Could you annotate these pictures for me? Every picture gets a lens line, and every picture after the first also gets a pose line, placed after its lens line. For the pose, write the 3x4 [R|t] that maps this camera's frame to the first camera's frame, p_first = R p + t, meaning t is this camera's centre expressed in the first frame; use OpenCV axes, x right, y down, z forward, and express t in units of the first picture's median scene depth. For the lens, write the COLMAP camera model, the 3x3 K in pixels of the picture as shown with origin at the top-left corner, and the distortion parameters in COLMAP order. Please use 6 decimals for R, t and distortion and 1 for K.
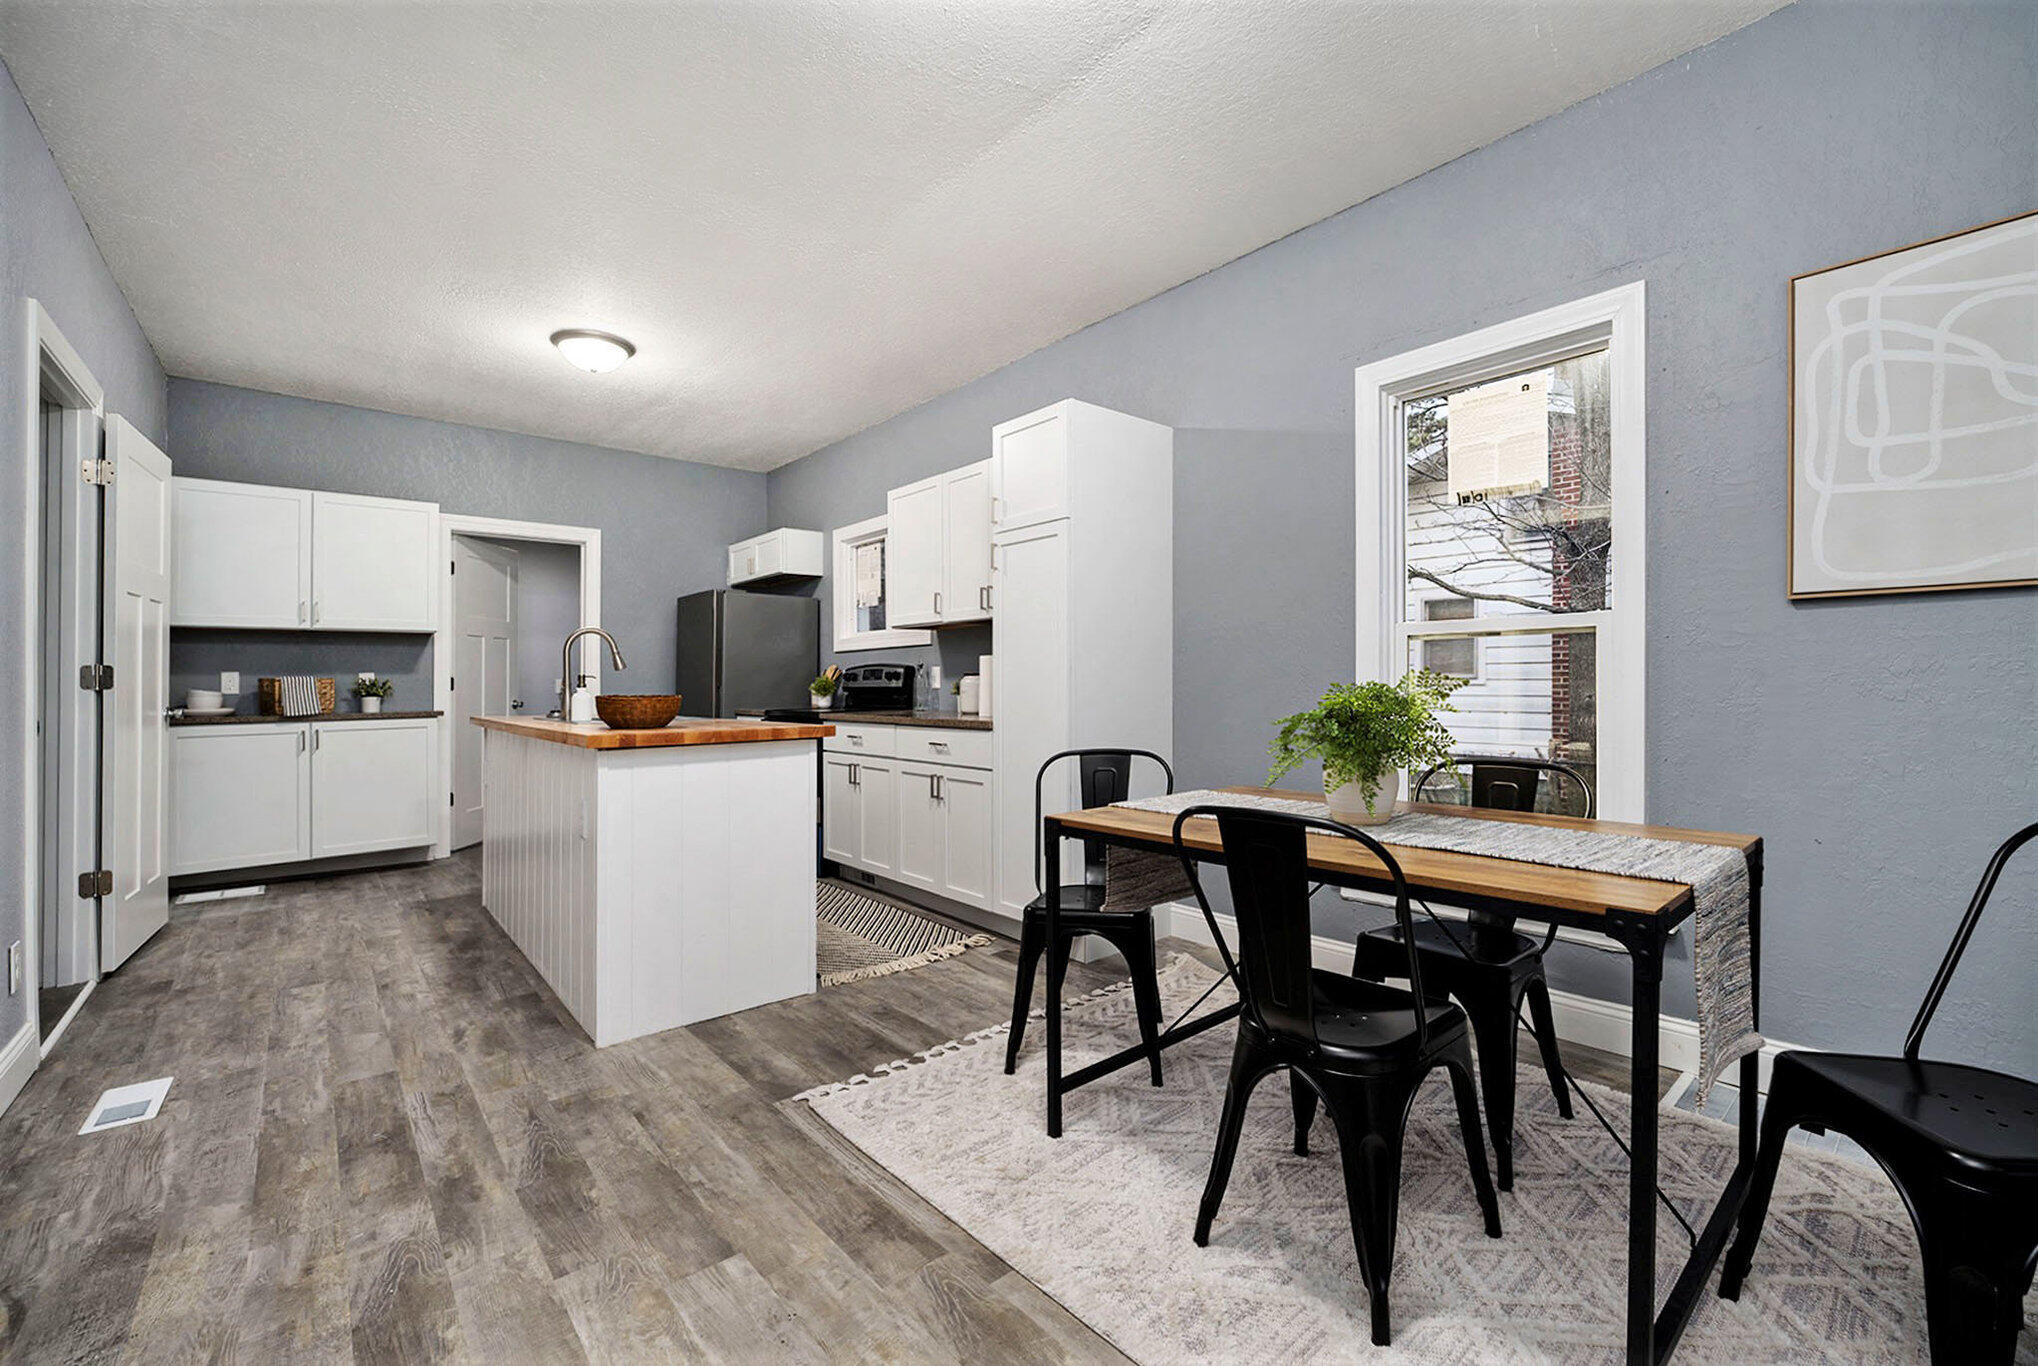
lens RADIAL K [[860.5, 0, 1011.0], [0, 860.5, 690.7], [0, 0, 1]] dist [-0.002667, 0.000133]
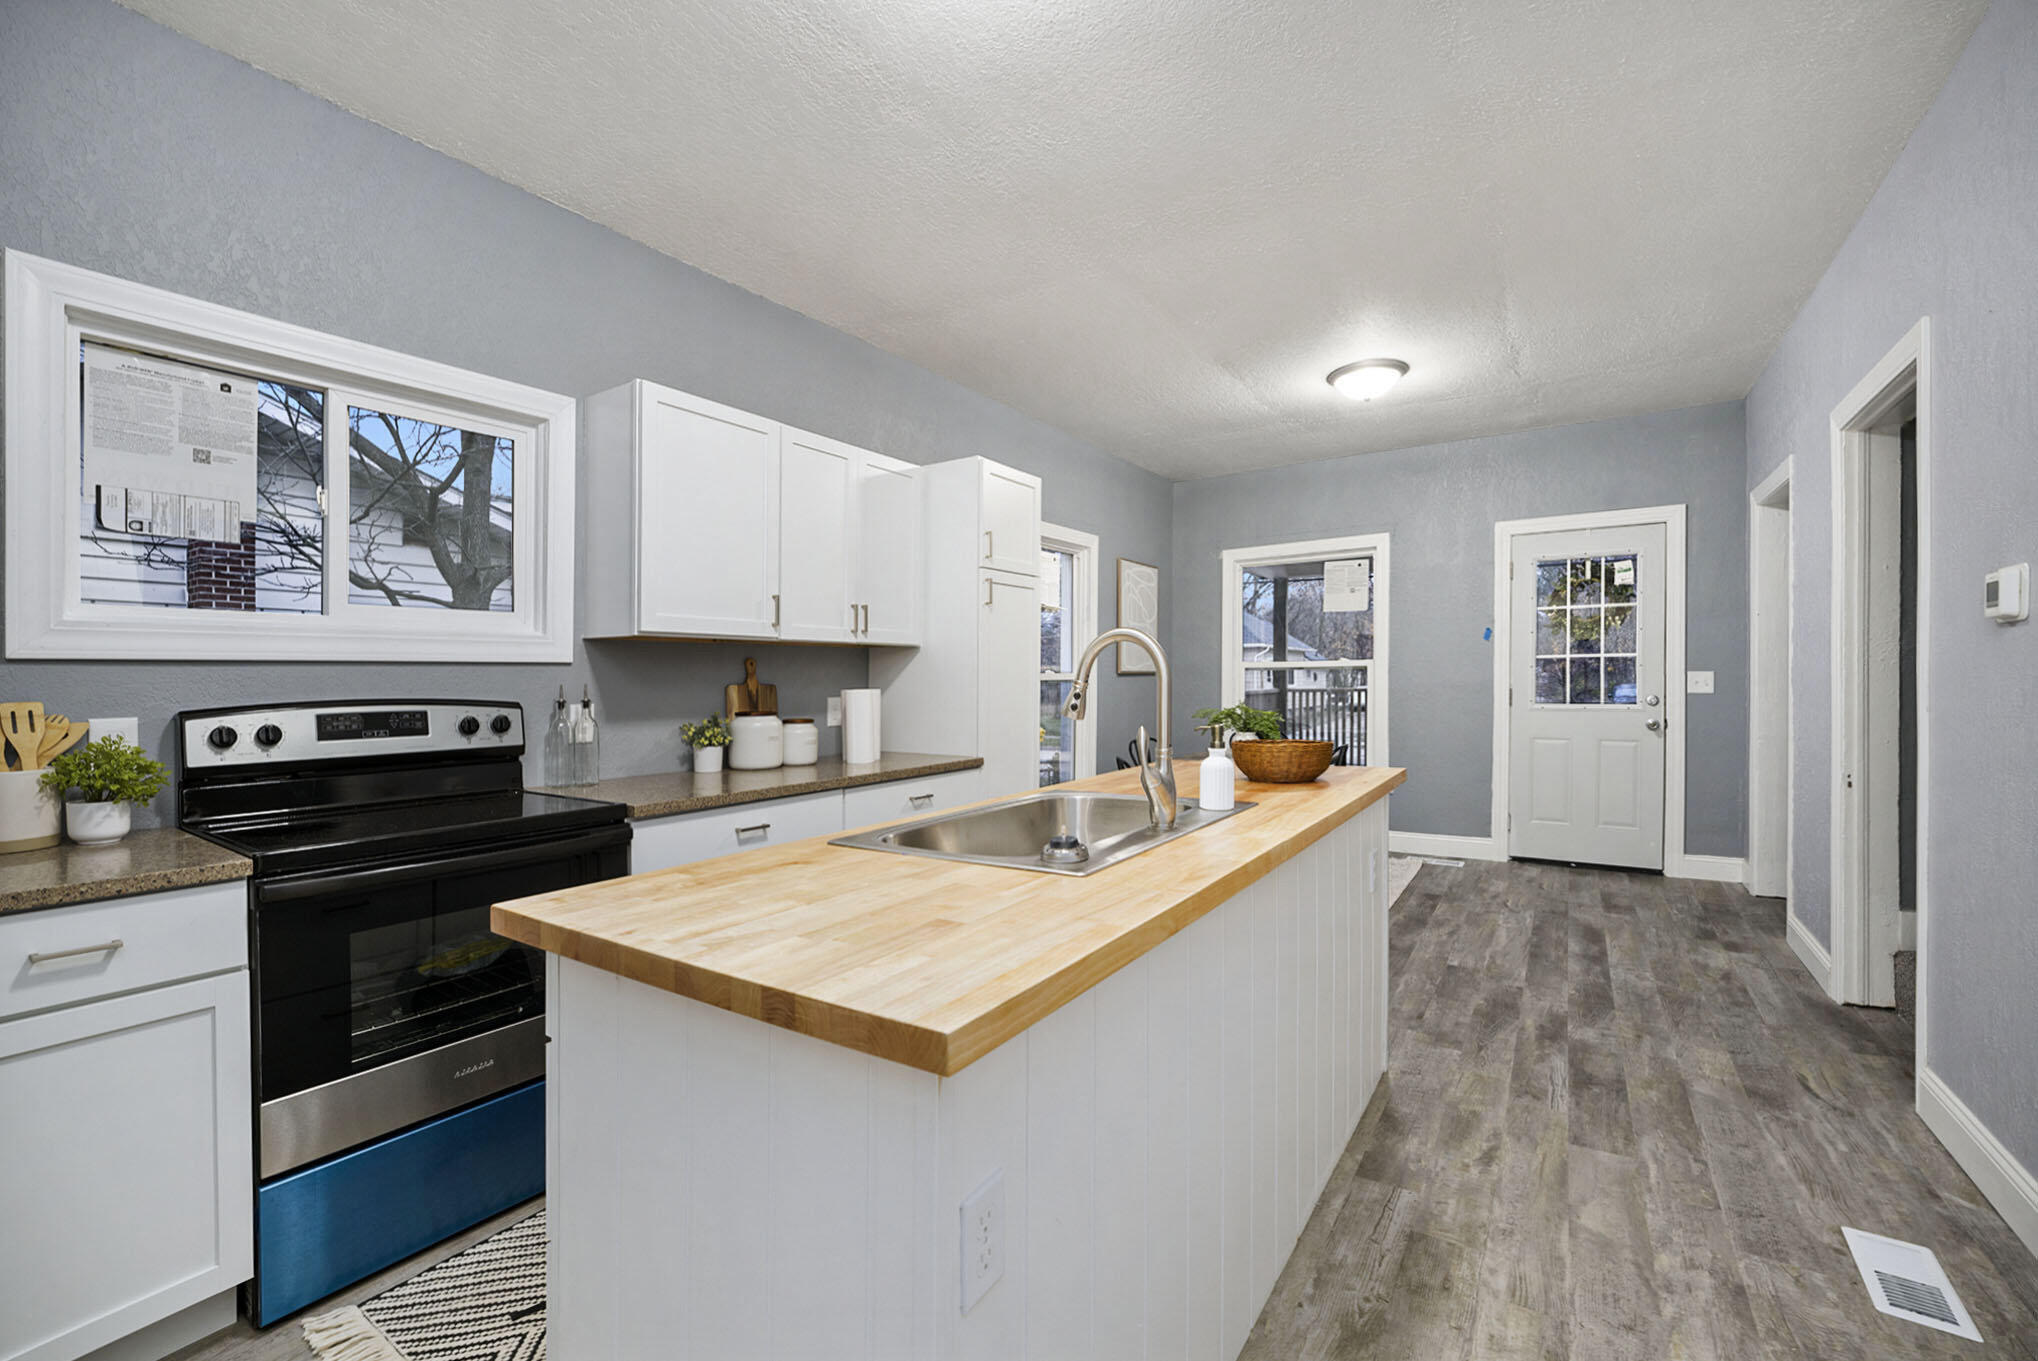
lens RADIAL K [[860.5, 0, 1011.0], [0, 860.5, 688.2], [0, 0, 1]] dist [-0.002667, 0.000133]
pose [[-0.303051, 0.021719, 0.952727, -1.560437], [0.022467, 0.999625, -0.015642, -0.043283], [-0.952710, 0.016665, -0.303425, 2.021769]]
